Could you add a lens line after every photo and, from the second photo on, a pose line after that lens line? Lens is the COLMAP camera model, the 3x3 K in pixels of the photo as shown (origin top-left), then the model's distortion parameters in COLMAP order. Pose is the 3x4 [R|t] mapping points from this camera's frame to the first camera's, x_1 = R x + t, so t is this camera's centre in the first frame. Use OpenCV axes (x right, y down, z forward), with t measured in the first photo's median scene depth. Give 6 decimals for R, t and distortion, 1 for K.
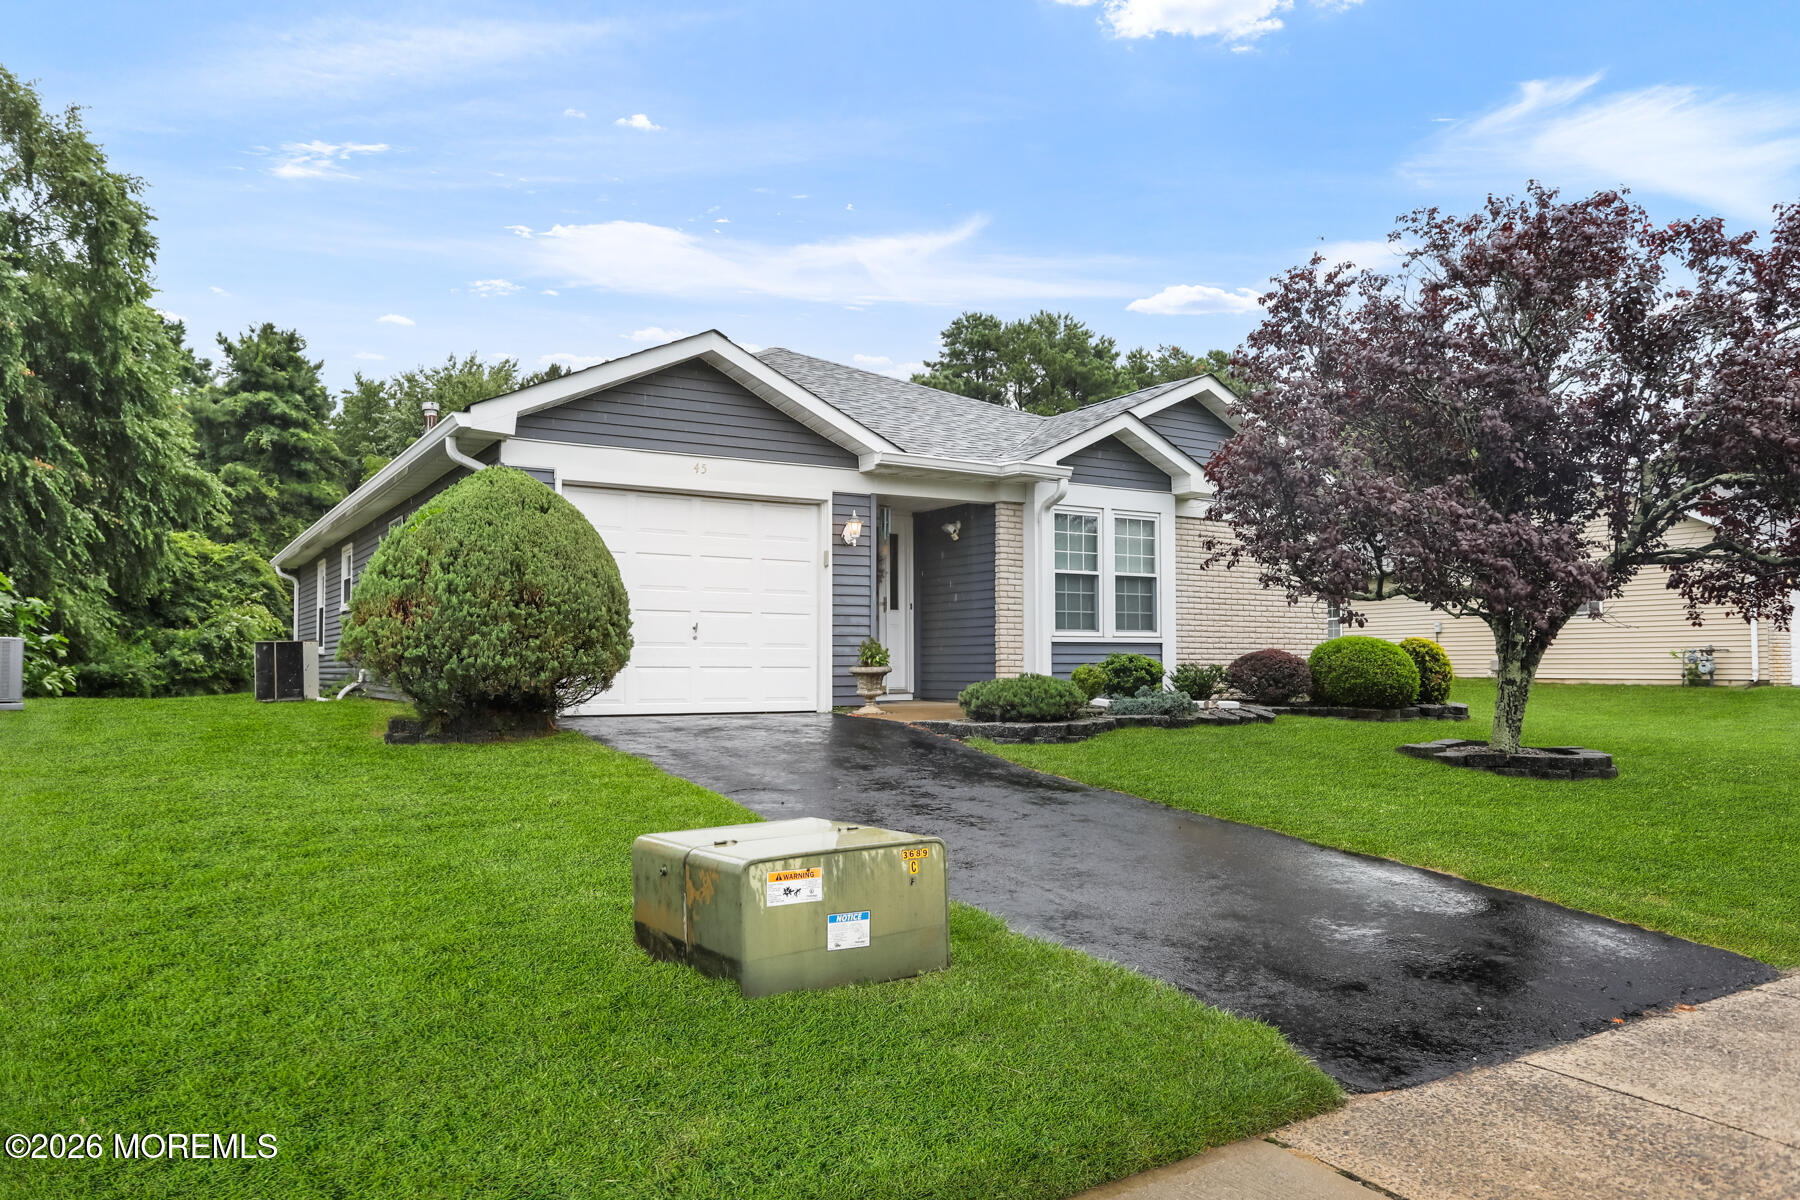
lens RADIAL K [[1306.0, 0, 900.0], [0, 1306.0, 600.0], [0, 0, 1]] dist [-0.043949, -0.003011]
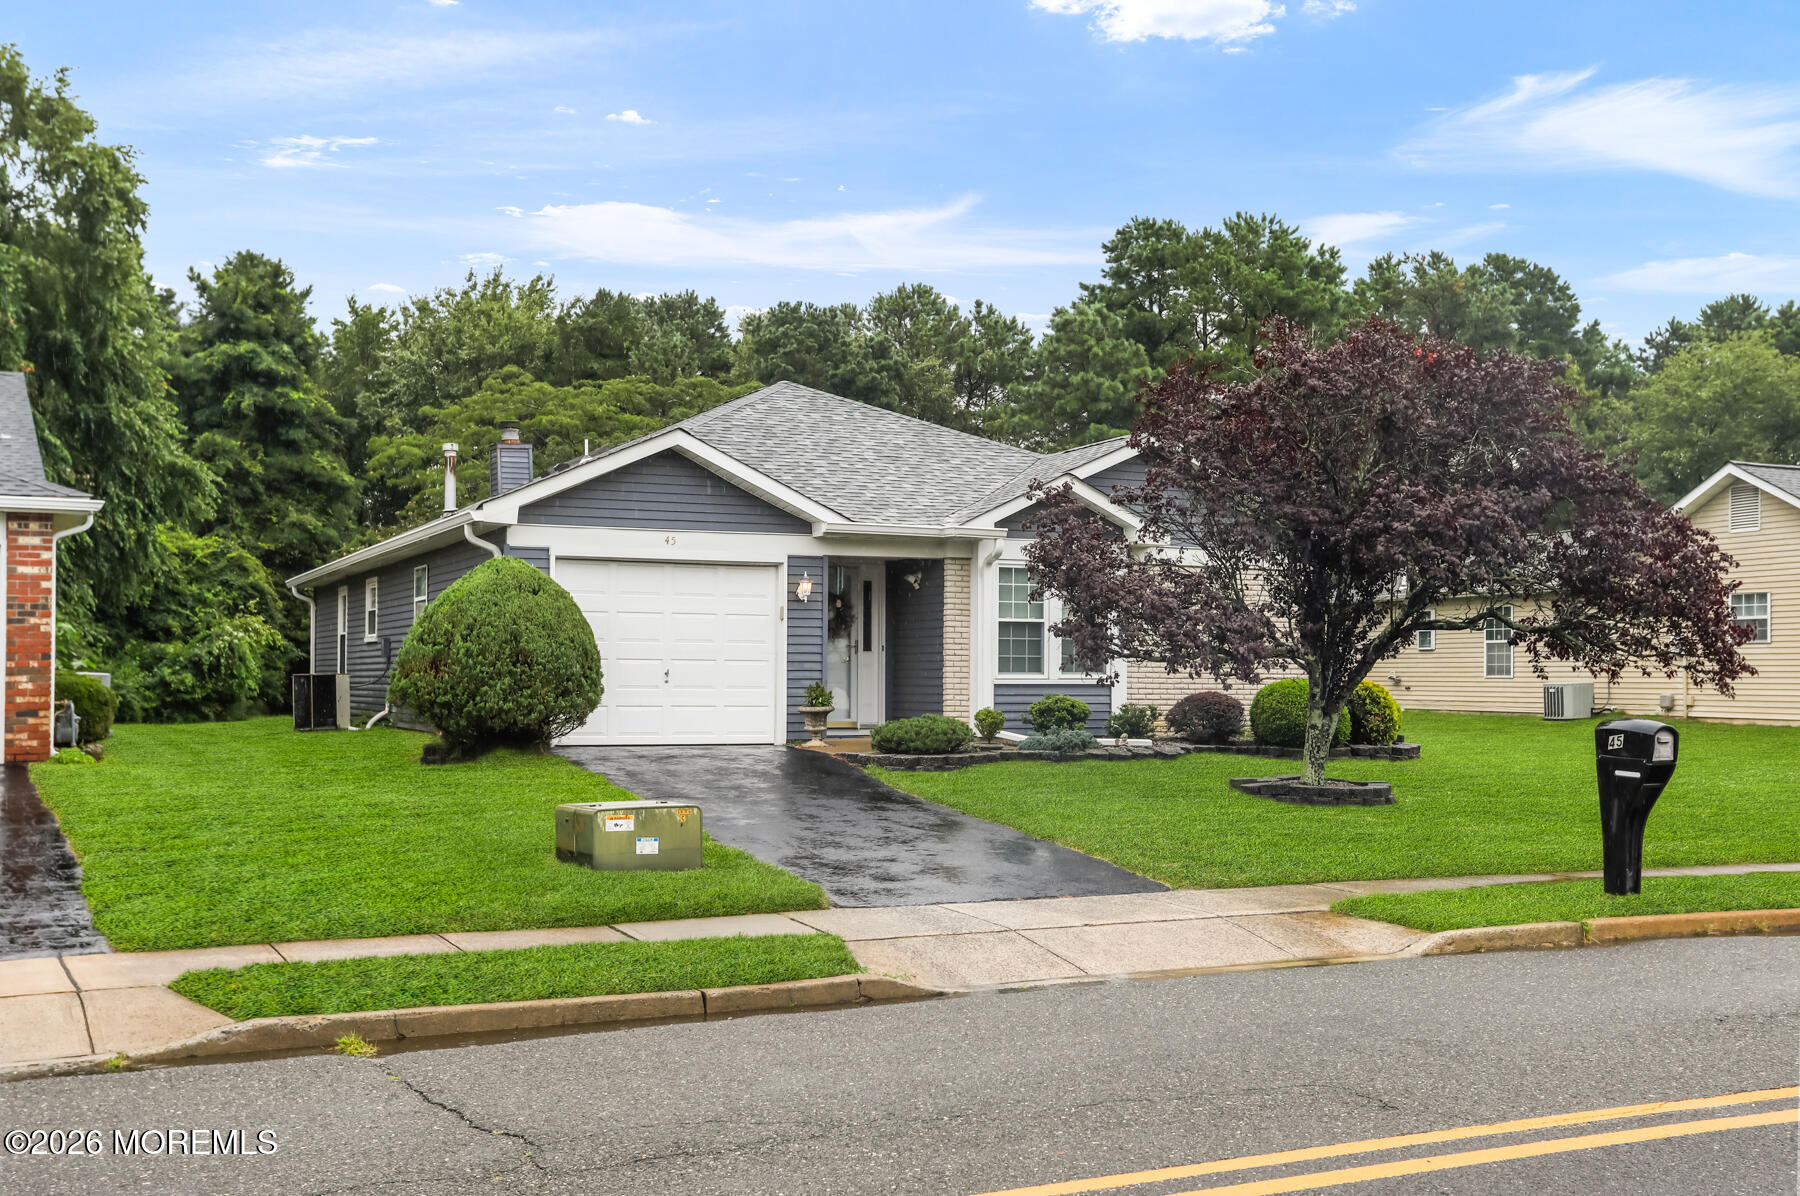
lens RADIAL K [[2056.8, 0, 900.0], [0, 2056.8, 598.0], [0, 0, 1]] dist [-0.005878, -0.269729]
pose [[0.991722, 0.002274, -0.128382, 0.216902], [-0.000636, 0.999918, 0.012802, -0.052559], [0.128401, -0.012615, 0.991642, -0.615956]]
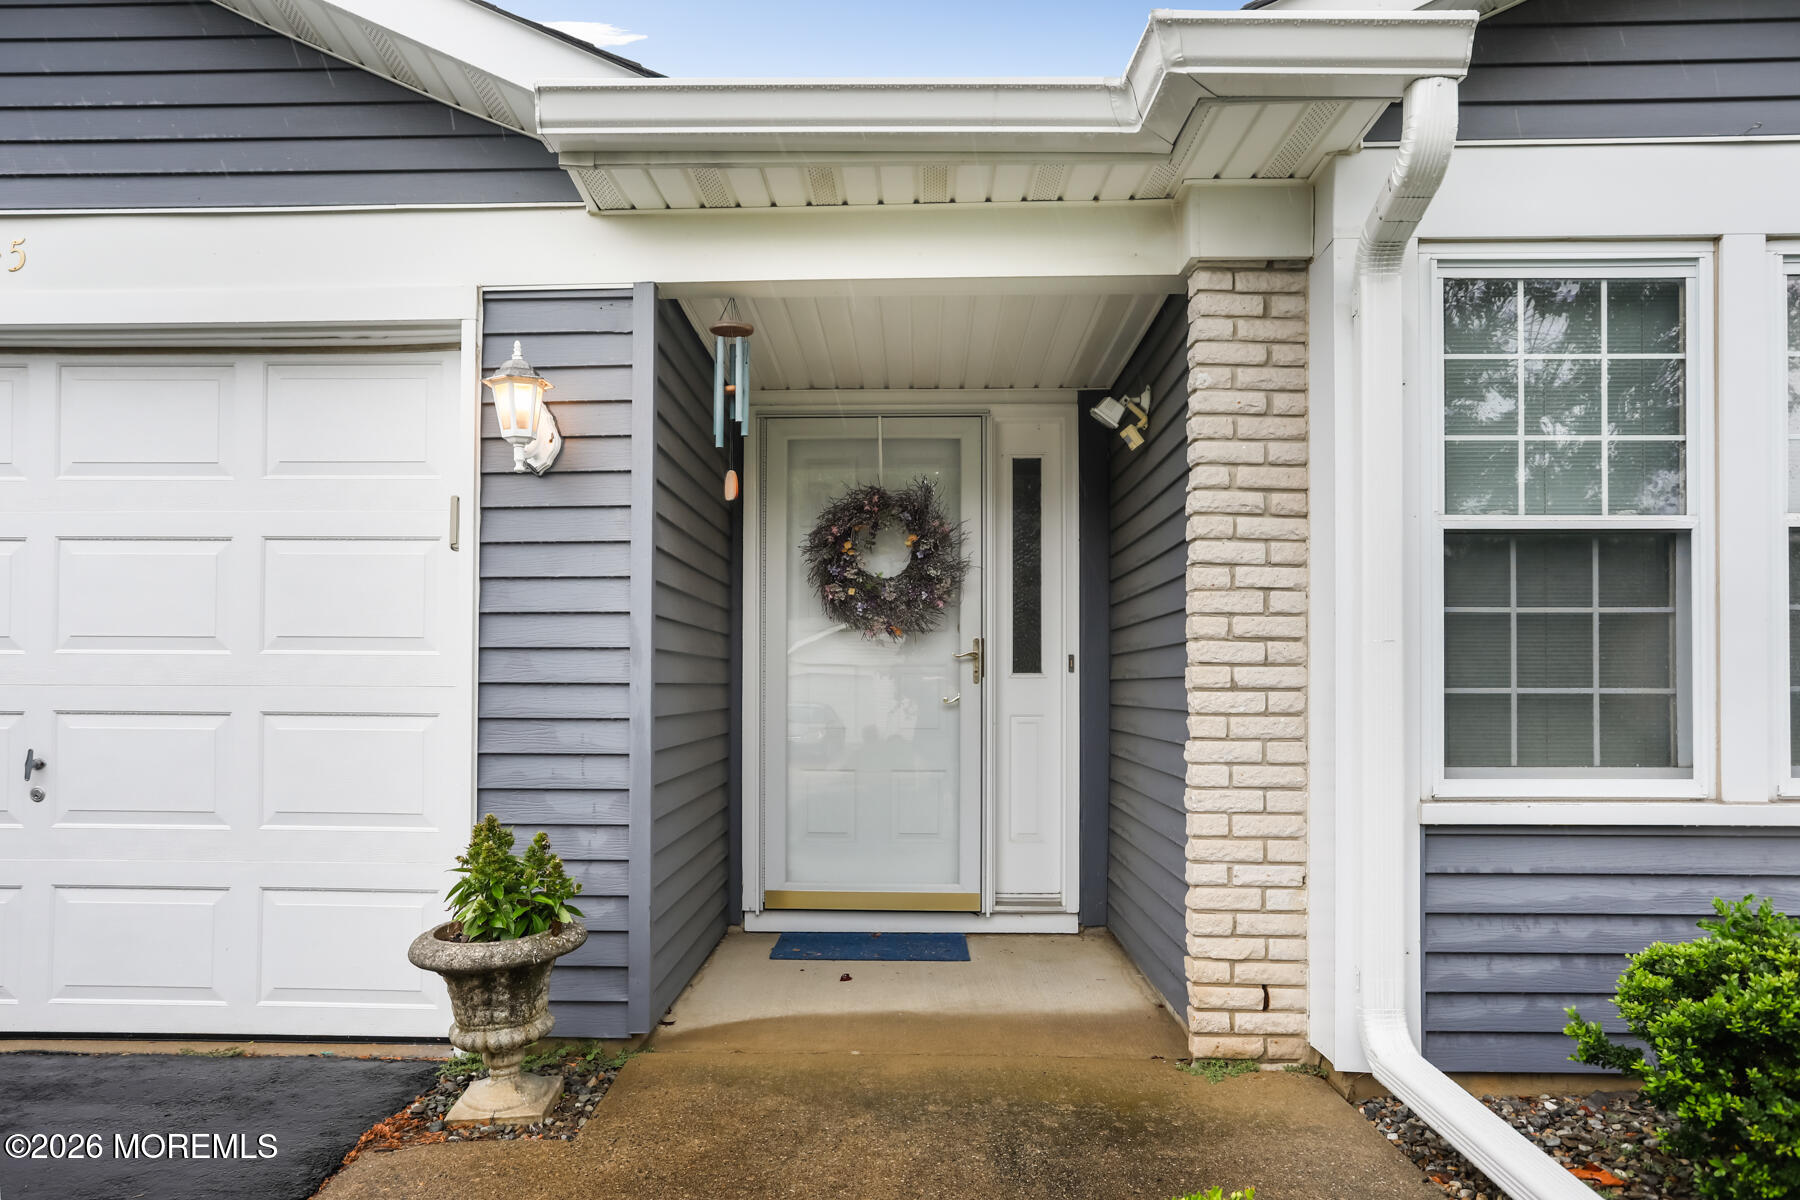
lens RADIAL K [[1179.2, 0, 897.1], [0, 1179.2, 668.2], [0, 0, 1]] dist [0.000666, 0.000444]
pose [[0.828268, -0.004507, -0.560314, 0.130717], [0.026132, 0.999190, 0.030593, -0.004022], [0.559723, -0.039981, 0.827715, 0.641774]]
